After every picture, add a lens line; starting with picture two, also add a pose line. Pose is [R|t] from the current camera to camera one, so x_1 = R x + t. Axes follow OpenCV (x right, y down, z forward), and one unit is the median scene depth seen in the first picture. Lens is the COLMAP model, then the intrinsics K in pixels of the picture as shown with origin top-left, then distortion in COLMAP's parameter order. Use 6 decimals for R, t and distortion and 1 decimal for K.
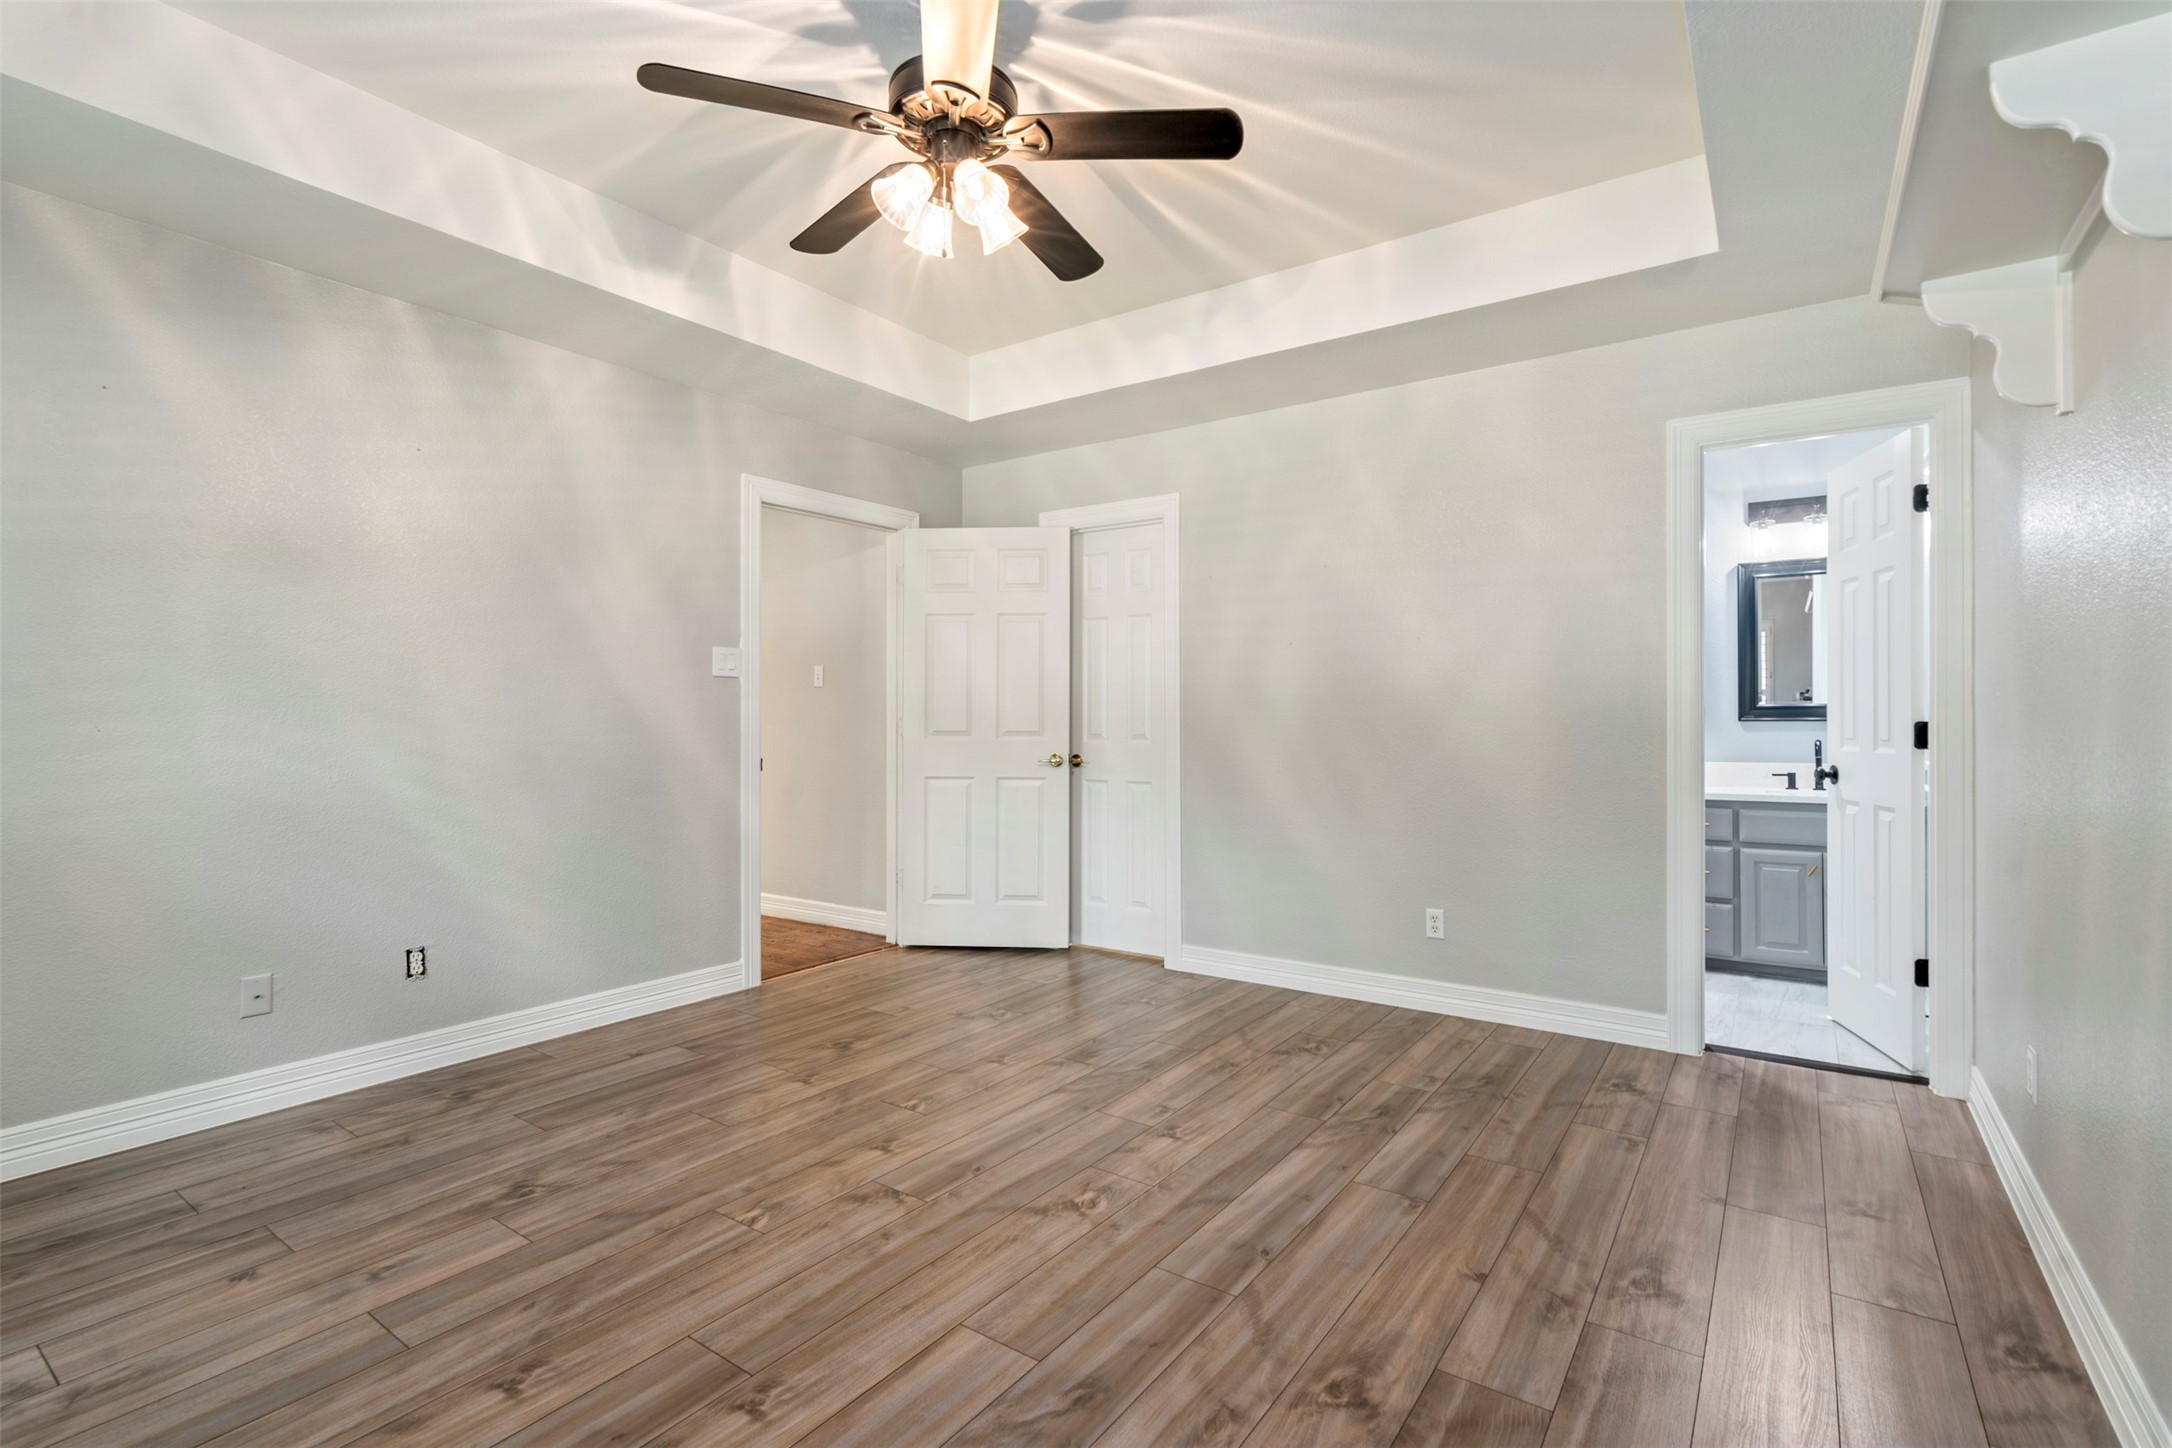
lens RADIAL K [[991.7, 0, 1089.0], [0, 991.7, 716.1], [0, 0, 1]] dist [-0.004706, -0.001308]
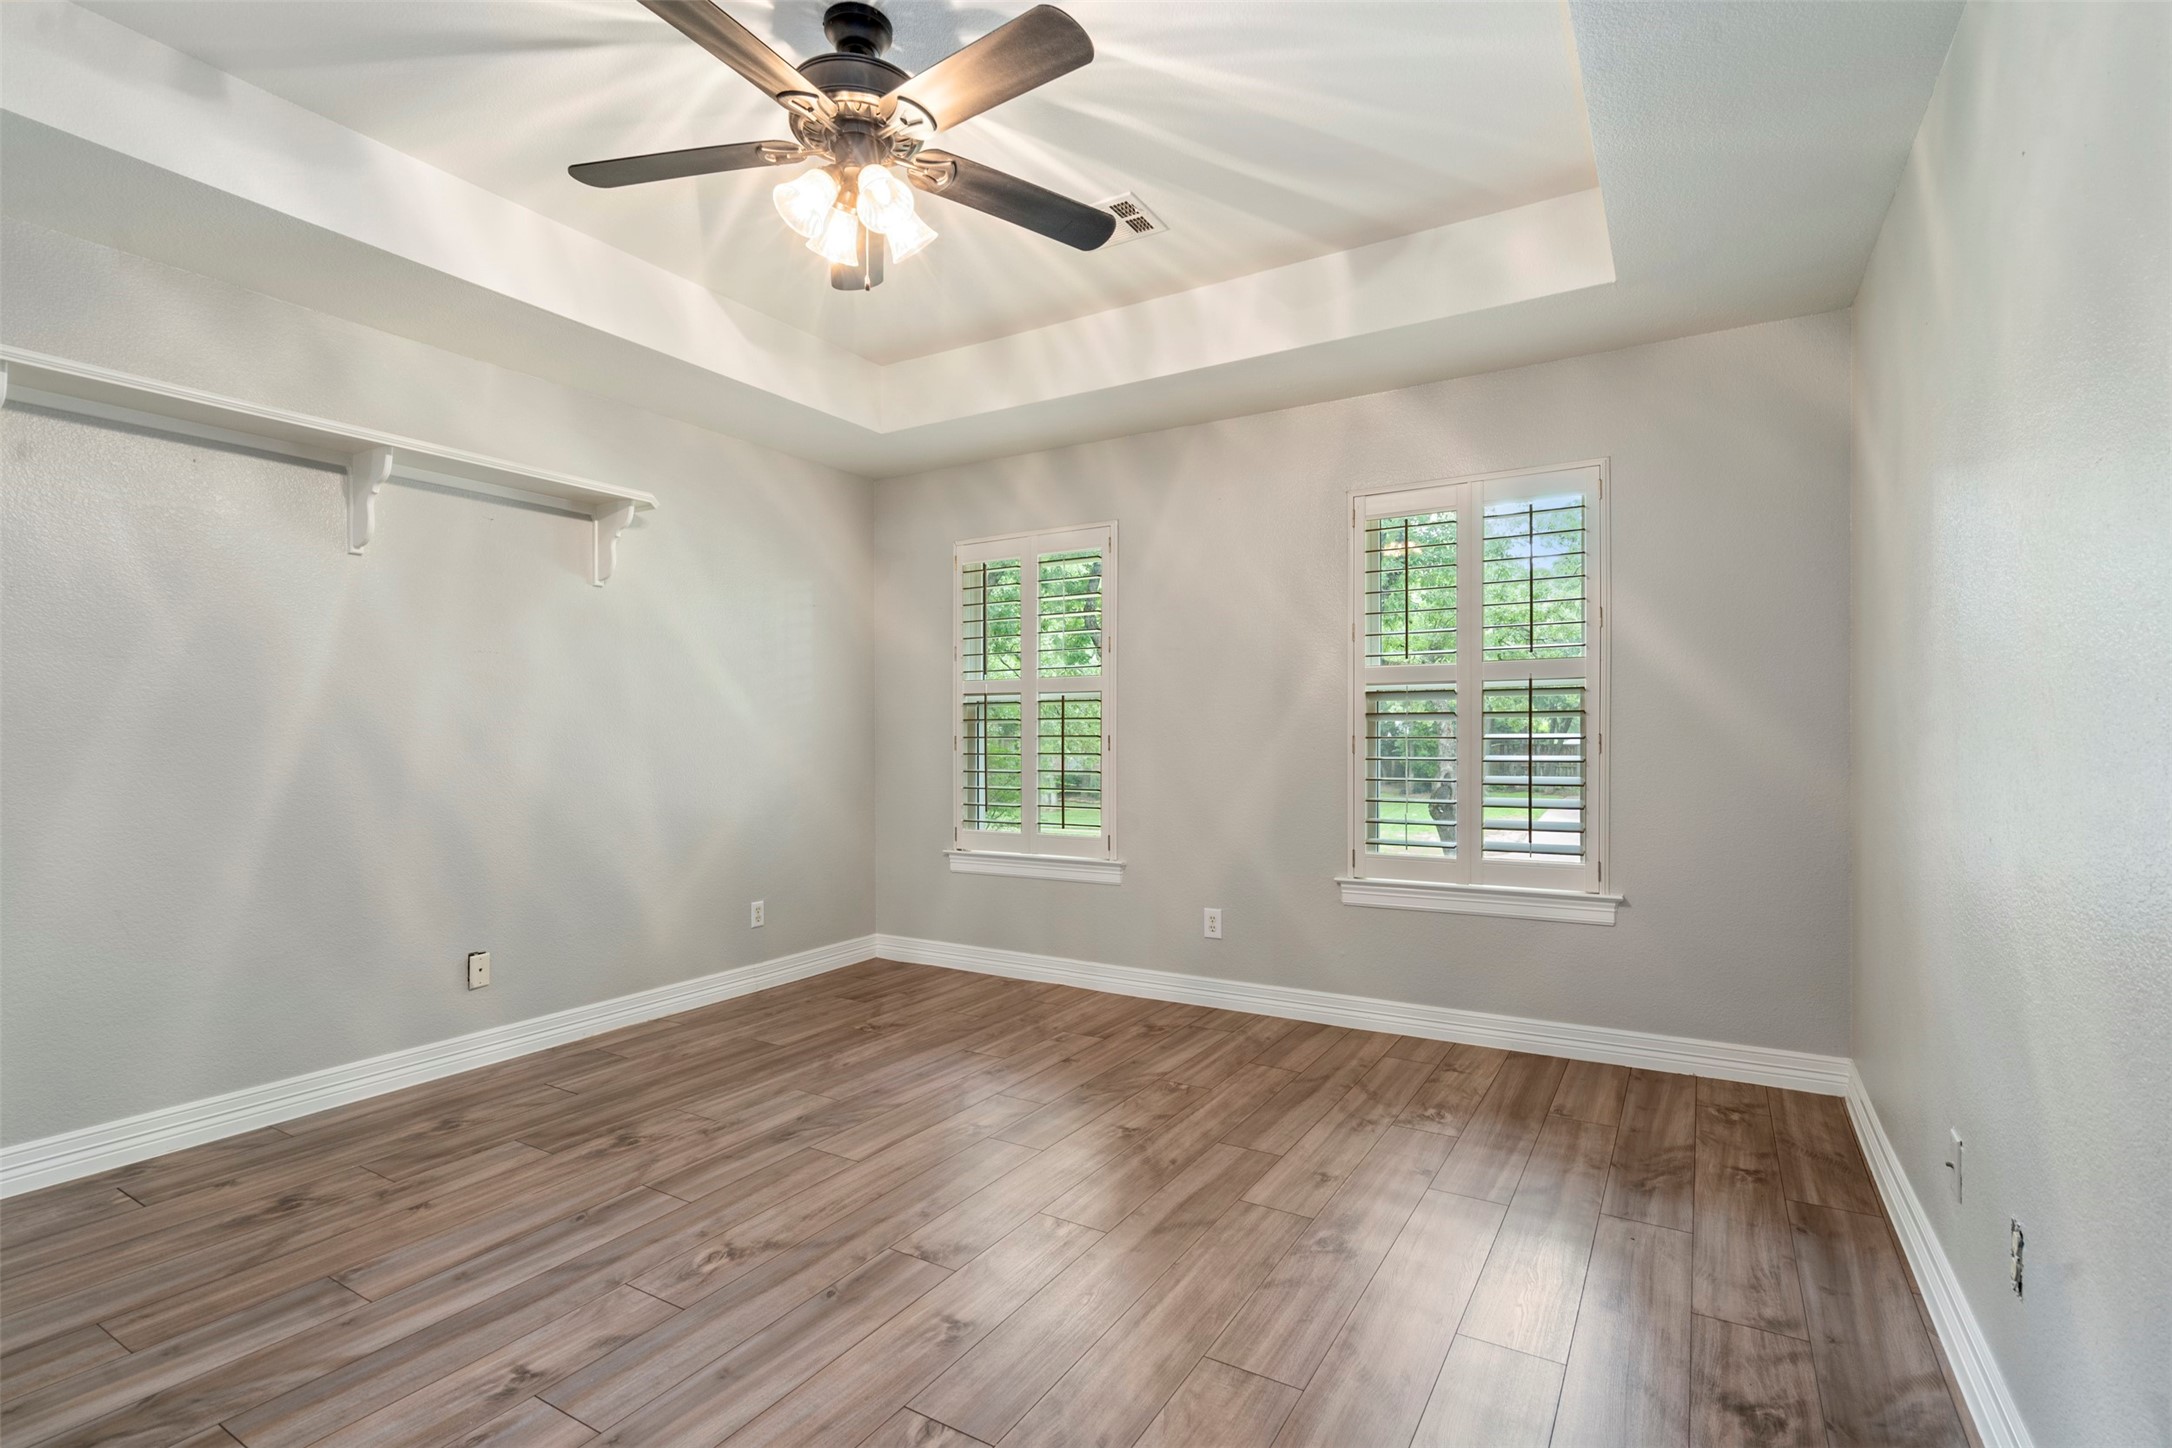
lens RADIAL K [[991.7, 0, 1088.6], [0, 991.7, 737.8], [0, 0, 1]] dist [-0.004706, -0.001308]
pose [[-0.997000, 0.003130, -0.077342, -0.286930], [0.003581, 0.999977, -0.005691, 0.007107], [0.077323, -0.005951, -0.996988, 1.999128]]
